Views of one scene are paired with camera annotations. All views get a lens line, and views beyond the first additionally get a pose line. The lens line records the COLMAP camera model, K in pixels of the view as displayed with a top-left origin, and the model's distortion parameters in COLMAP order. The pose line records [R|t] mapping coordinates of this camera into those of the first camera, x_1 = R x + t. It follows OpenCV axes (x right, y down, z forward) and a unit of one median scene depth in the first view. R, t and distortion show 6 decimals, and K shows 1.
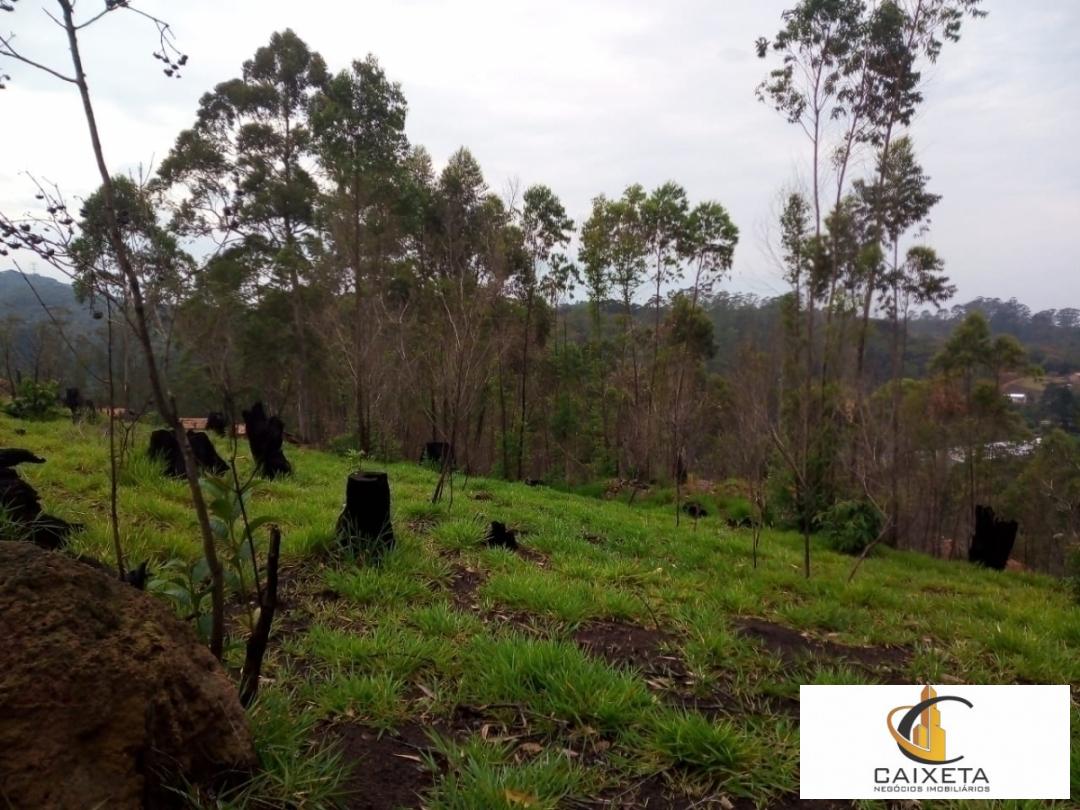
lens RADIAL K [[870.1, 0, 538.1], [0, 870.1, 397.9], [0, 0, 1]] dist [0.093078, -0.110605]
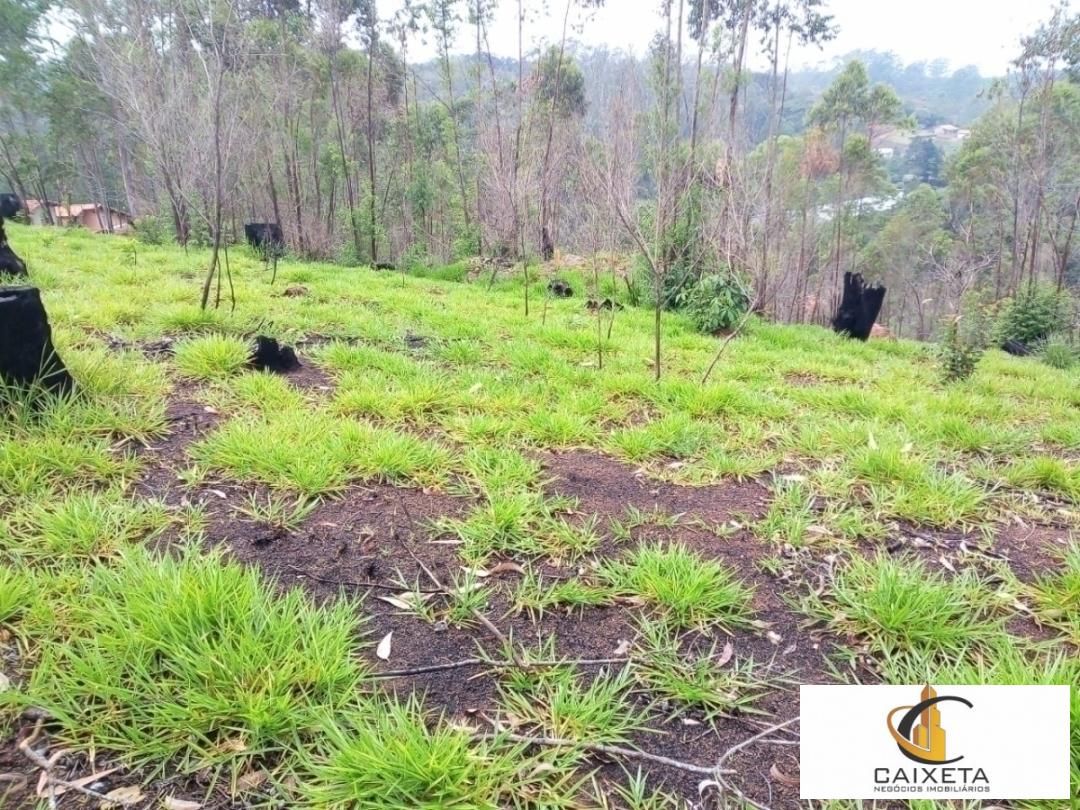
lens RADIAL K [[795.3, 0, 551.4], [0, 795.3, 411.3], [0, 0, 1]] dist [0.043819, -0.034307]
pose [[0.991537, -0.063893, 0.113015, 0.077752], [0.028033, 0.955348, 0.294151, 0.003735], [-0.126763, -0.288493, 0.949054, 0.185997]]
